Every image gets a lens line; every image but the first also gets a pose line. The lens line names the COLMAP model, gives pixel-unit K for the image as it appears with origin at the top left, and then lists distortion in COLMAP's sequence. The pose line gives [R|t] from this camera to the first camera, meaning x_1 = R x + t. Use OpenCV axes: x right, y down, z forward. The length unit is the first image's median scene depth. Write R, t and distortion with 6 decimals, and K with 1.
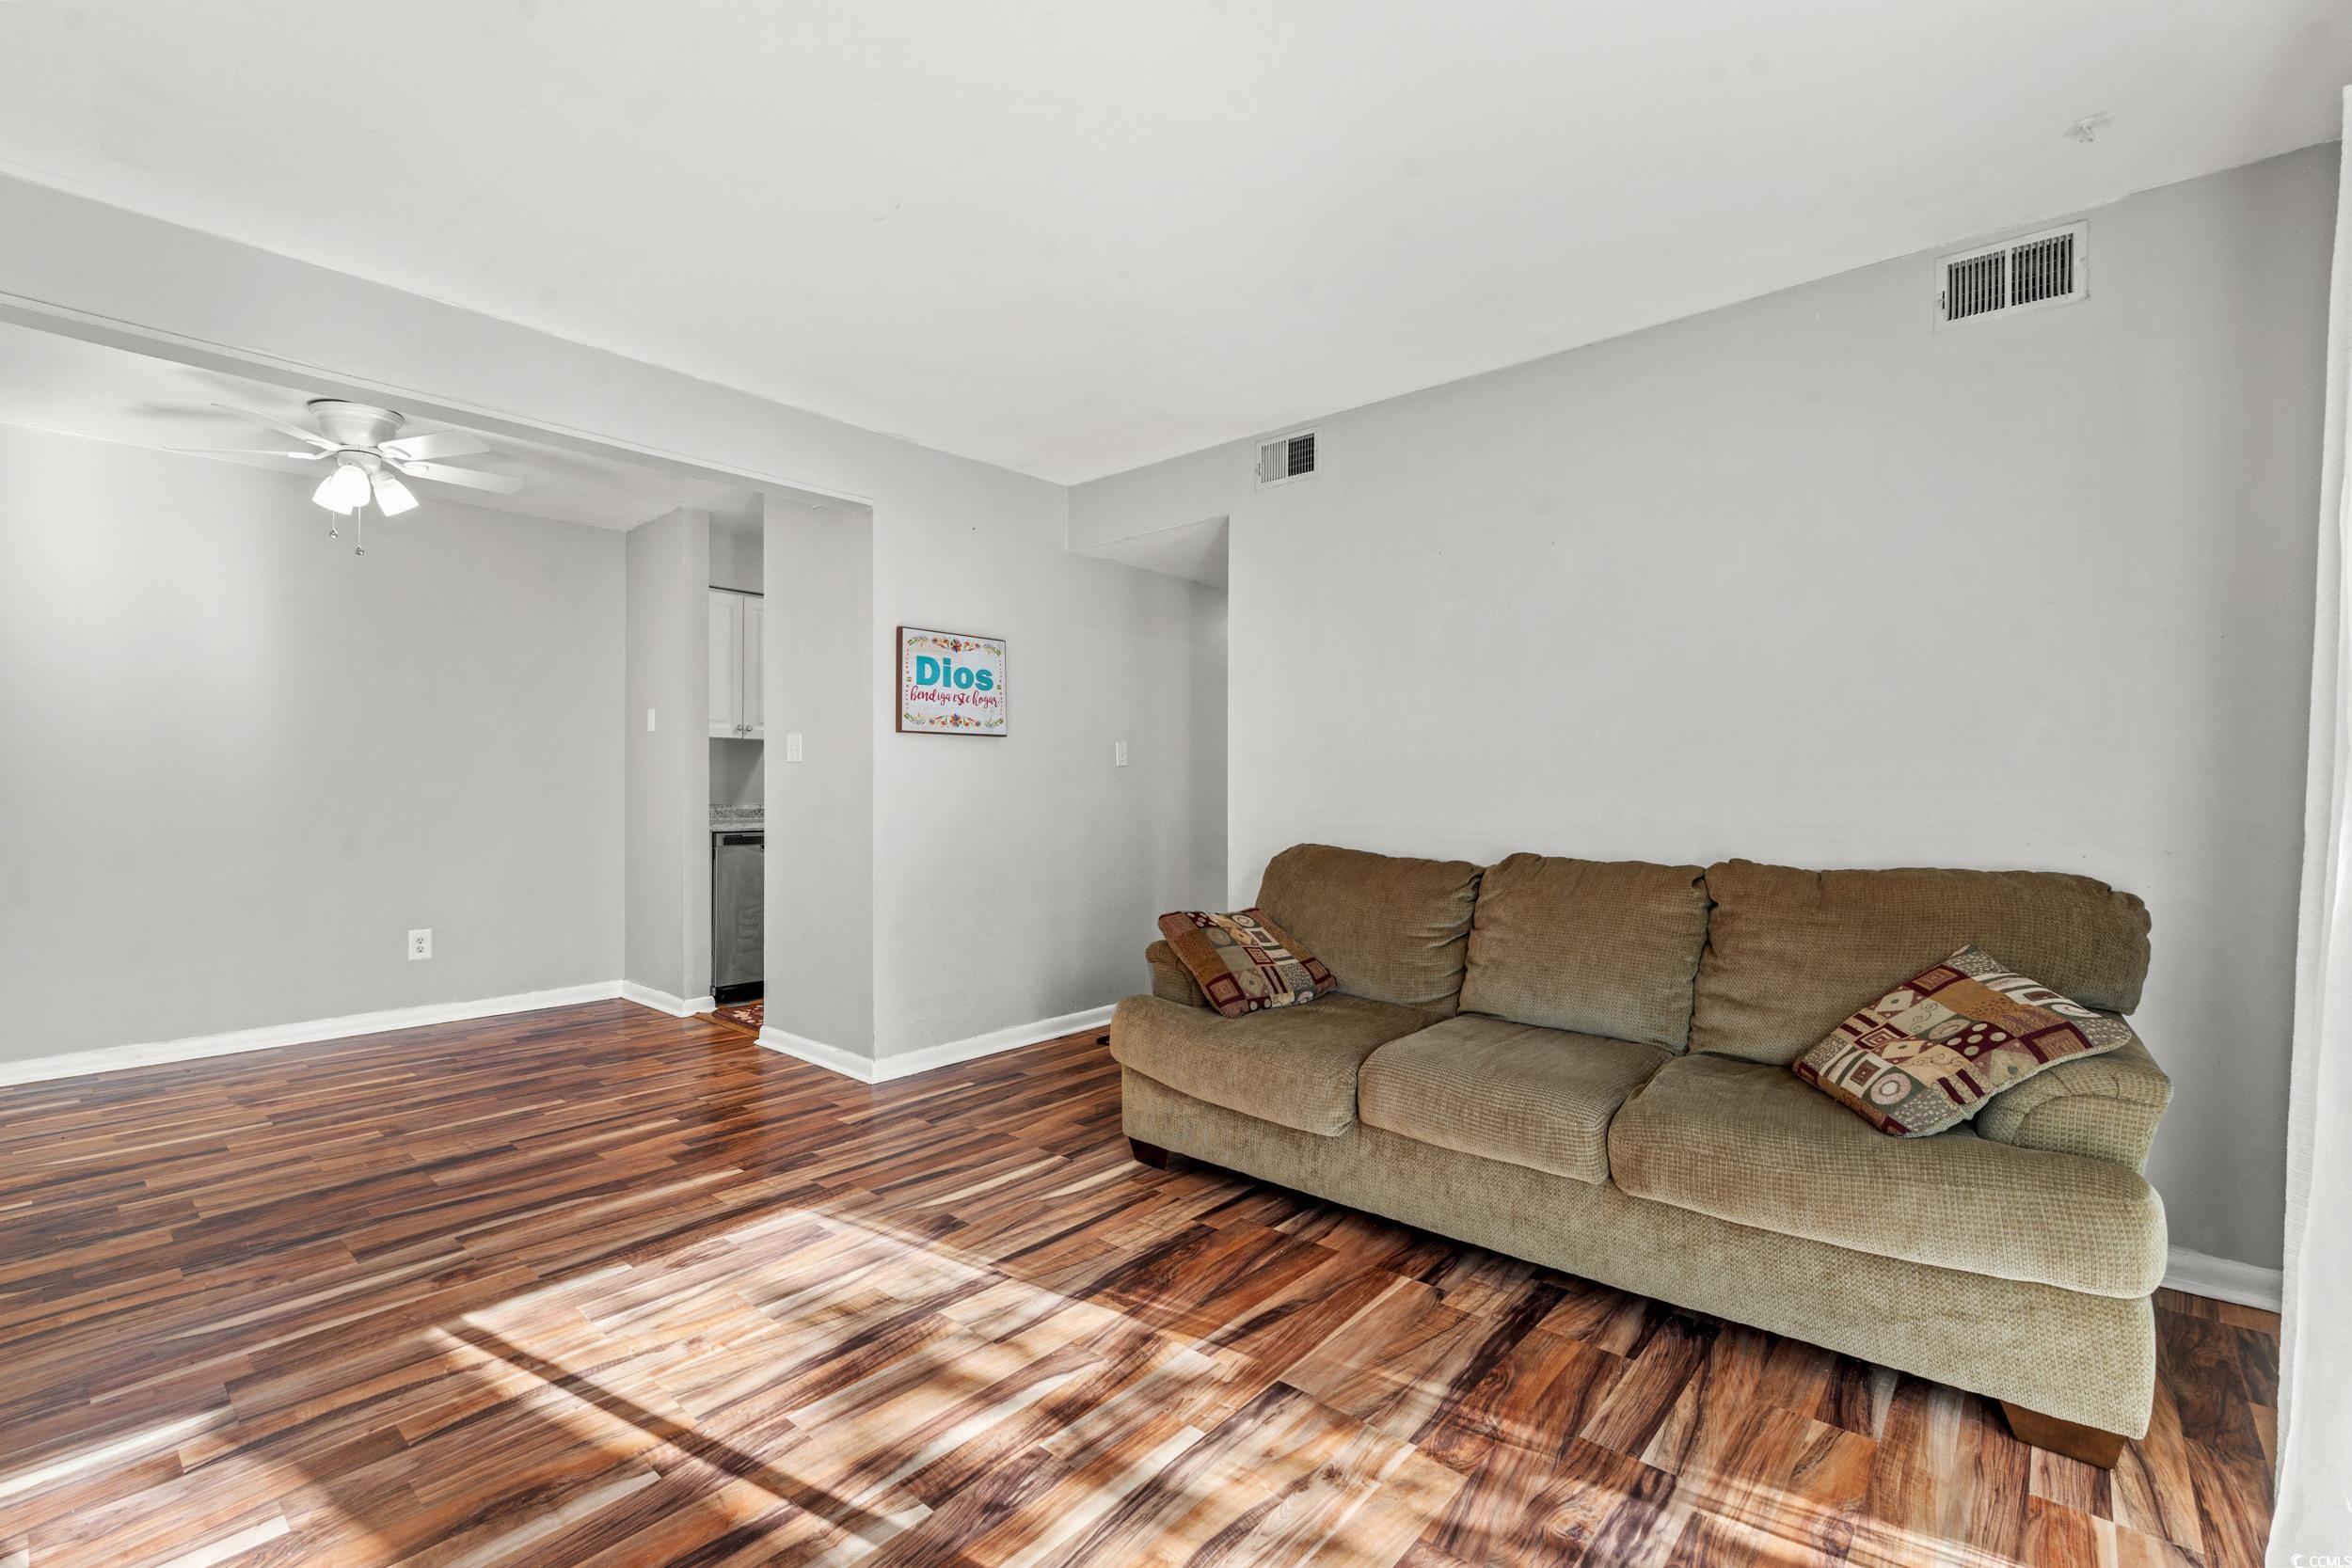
lens RADIAL K [[1031.8, 0, 1171.8], [0, 1031.8, 787.6], [0, 0, 1]] dist [-0.002462, 0.000092]
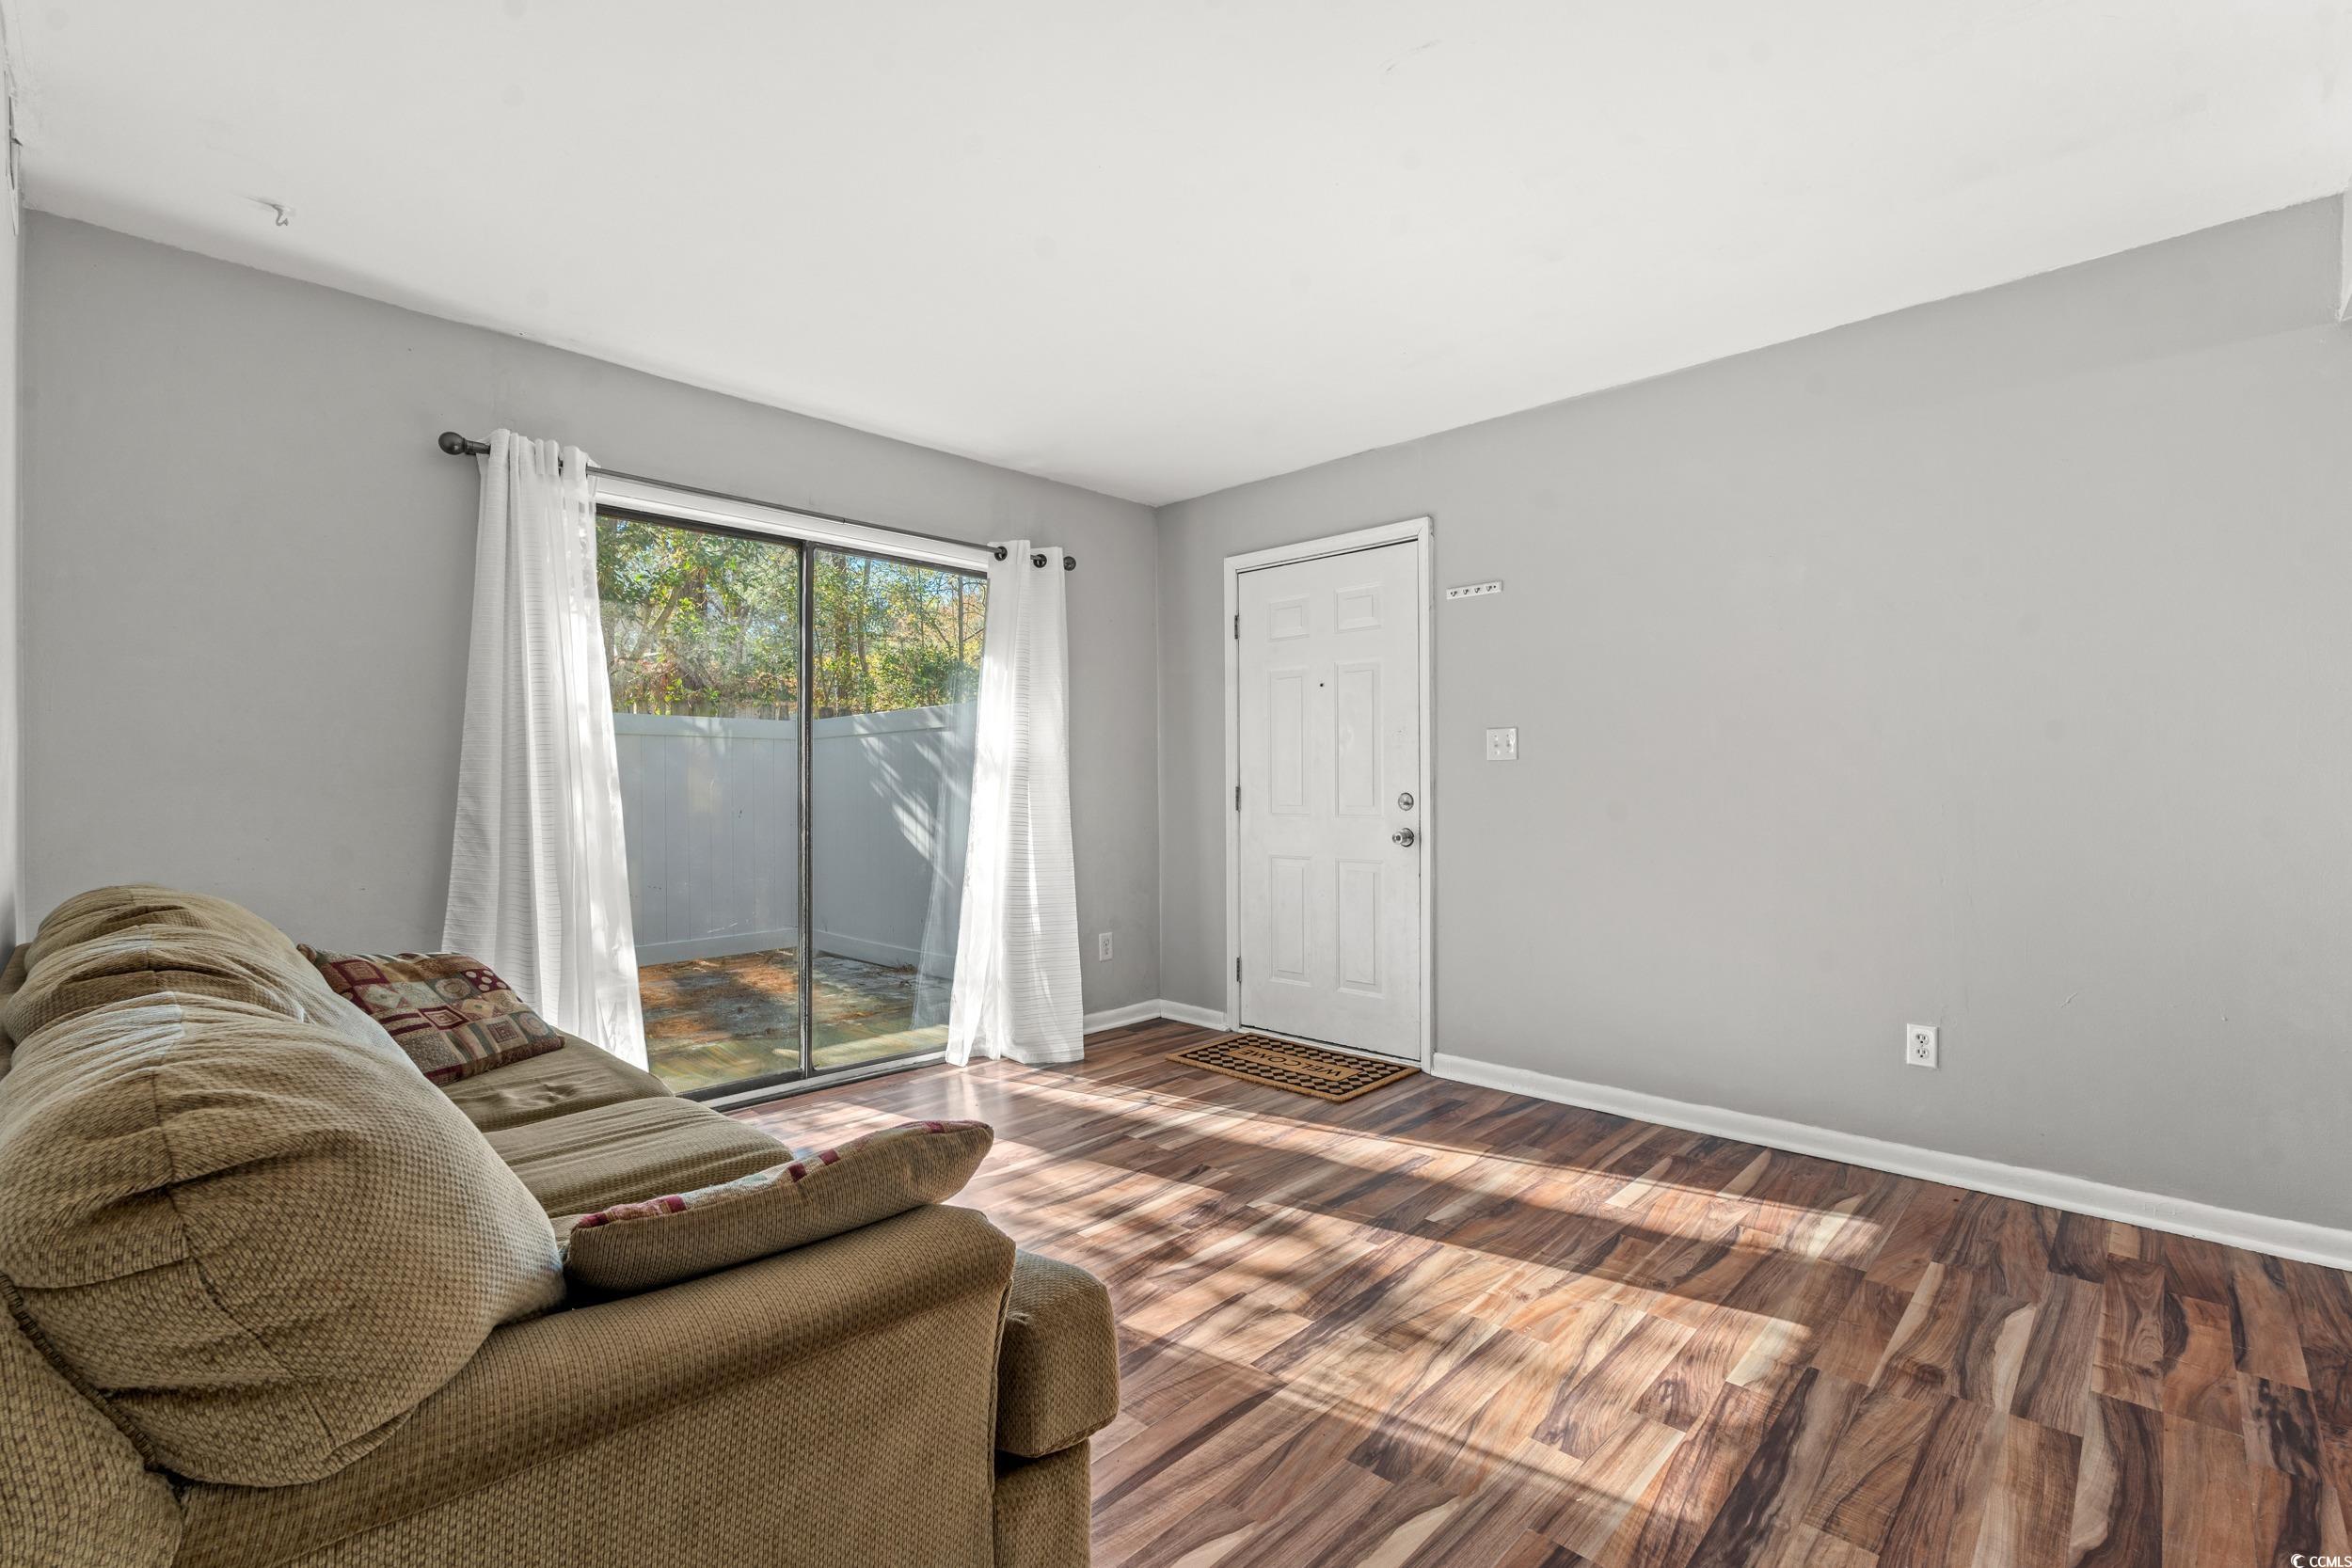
lens RADIAL K [[1031.8, 0, 1171.8], [0, 1031.8, 787.6], [0, 0, 1]] dist [-0.002462, 0.000092]
pose [[-0.999023, 0.003628, 0.044047, -0.108363], [0.004085, 0.999939, 0.010292, -0.006722], [-0.044007, 0.010462, -0.998976, 1.537641]]
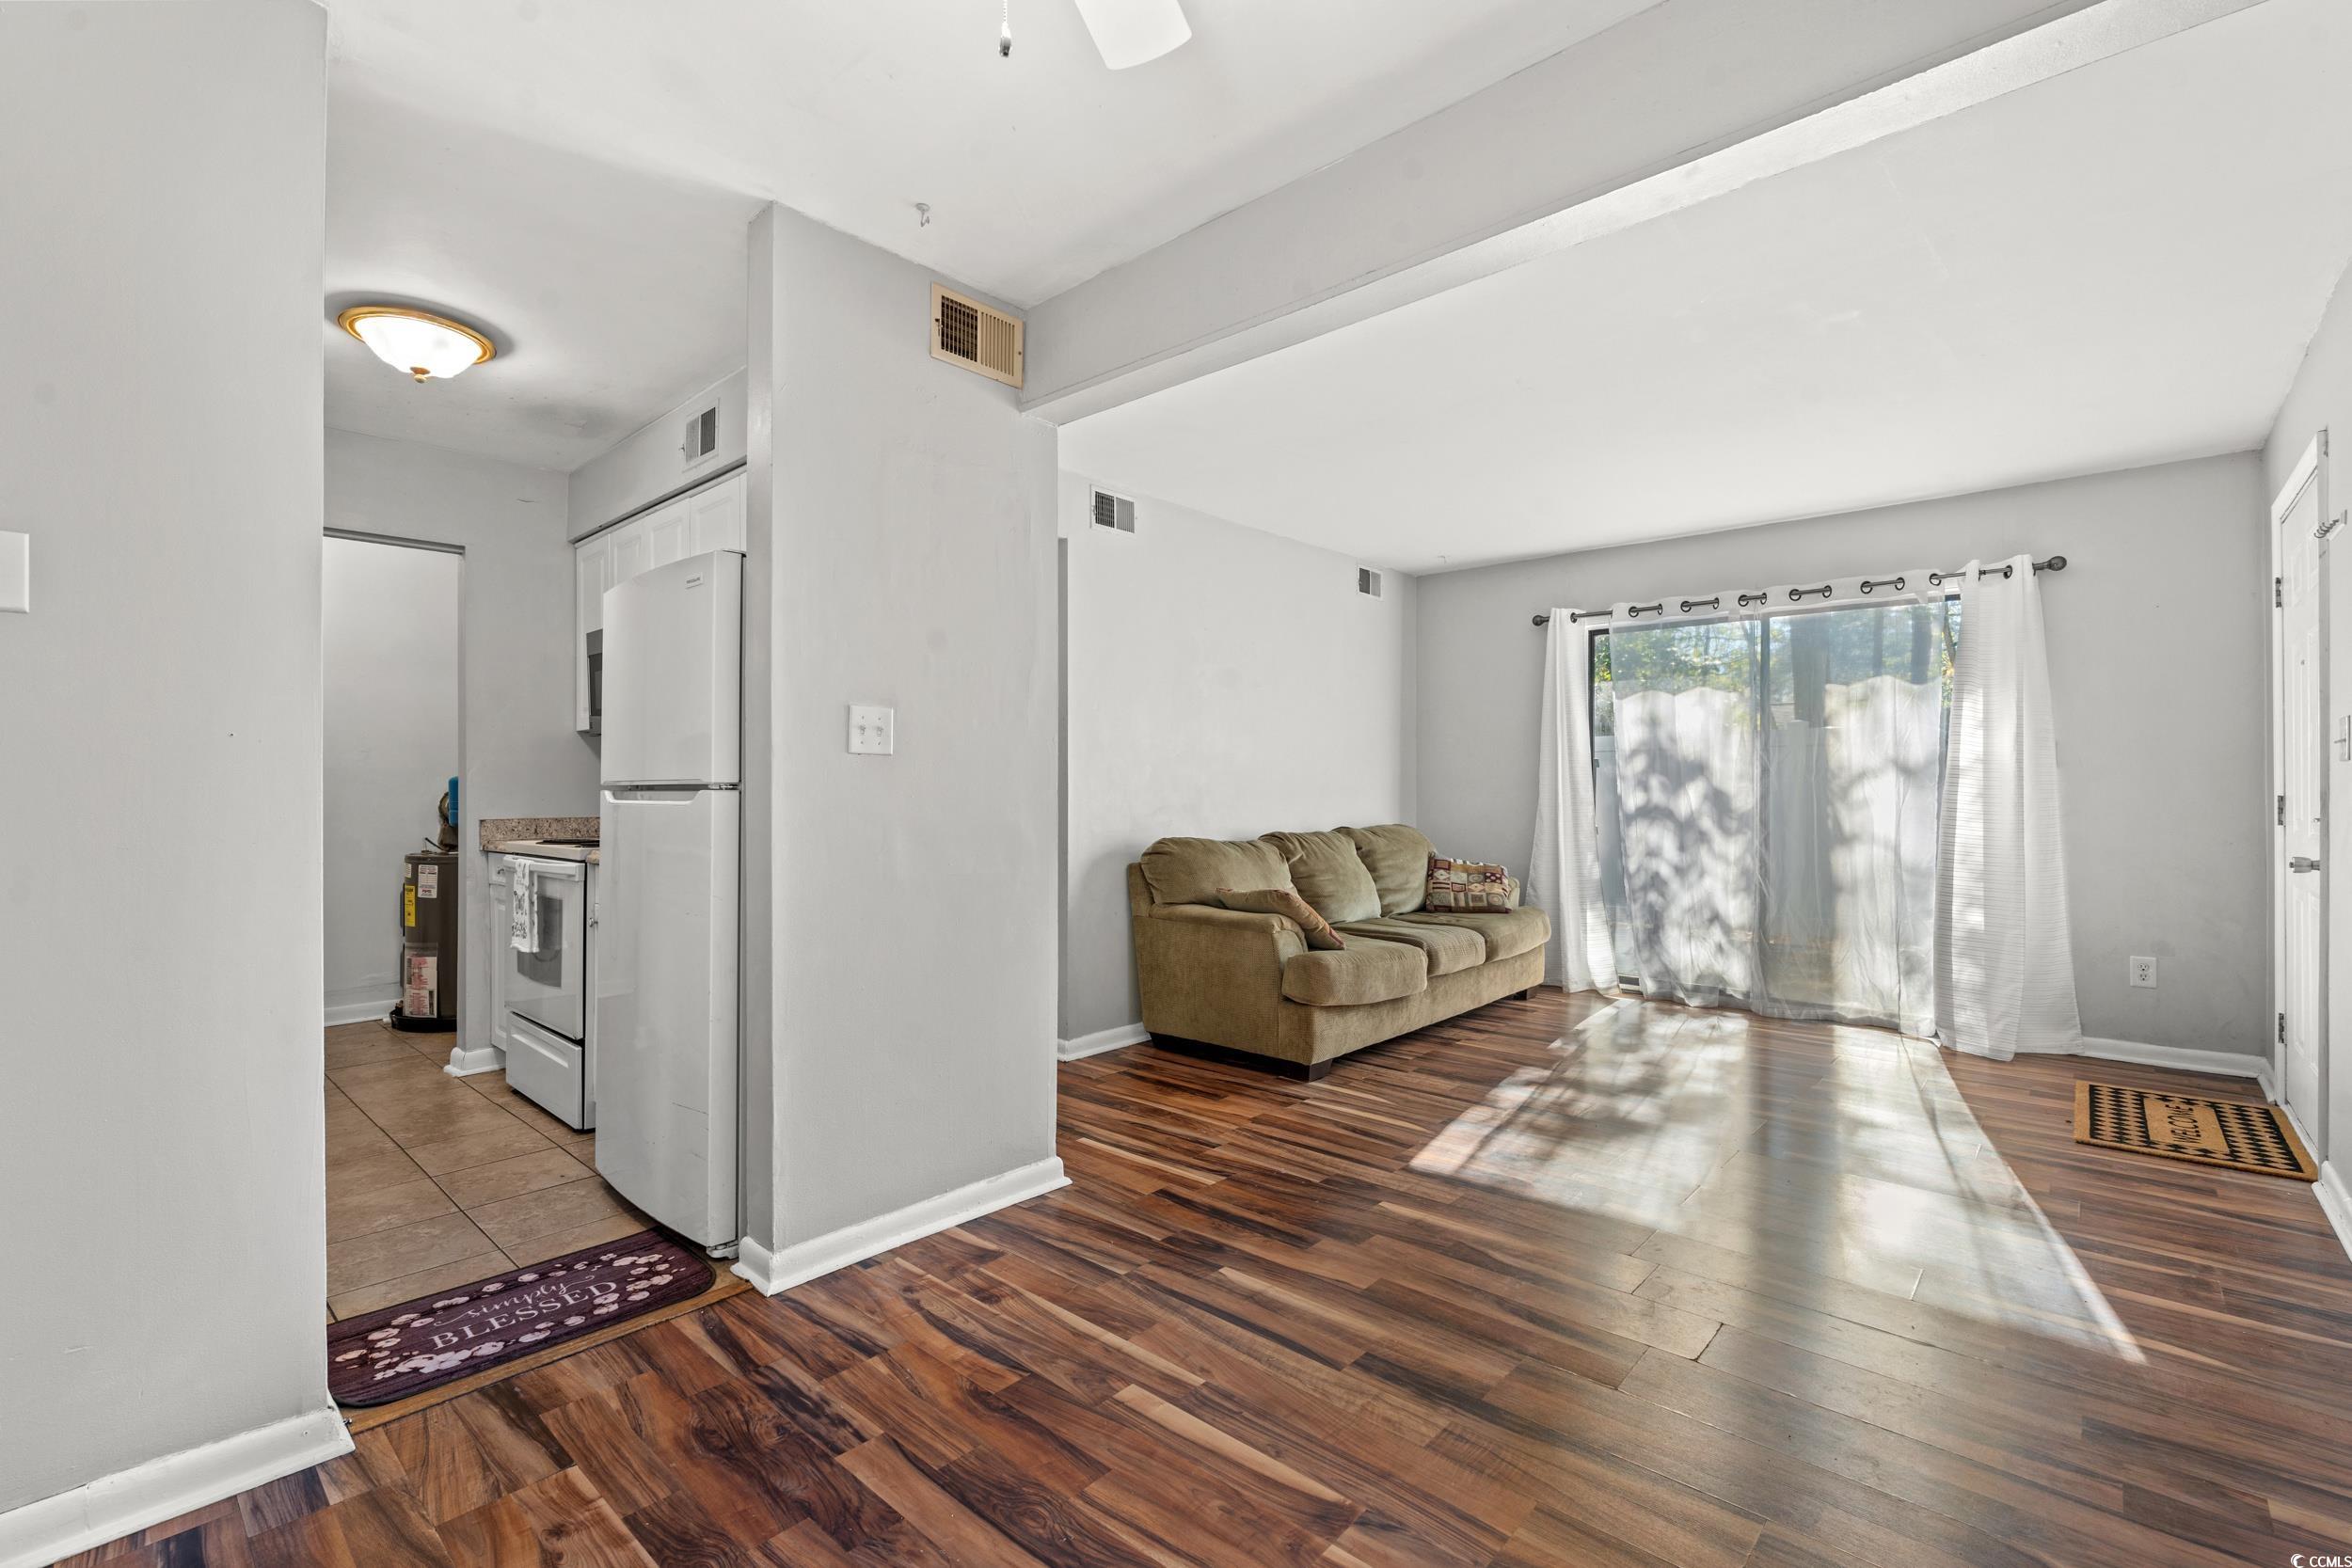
lens RADIAL K [[1024.8, 0, 1173.1], [0, 1024.8, 796.6], [0, 0, 1]] dist [-0.000592, 0.000213]
pose [[0.024124, -0.005969, 0.999691, -1.434751], [0.004897, 0.999971, 0.005852, -0.004387], [-0.999697, 0.004754, 0.024153, 1.238555]]
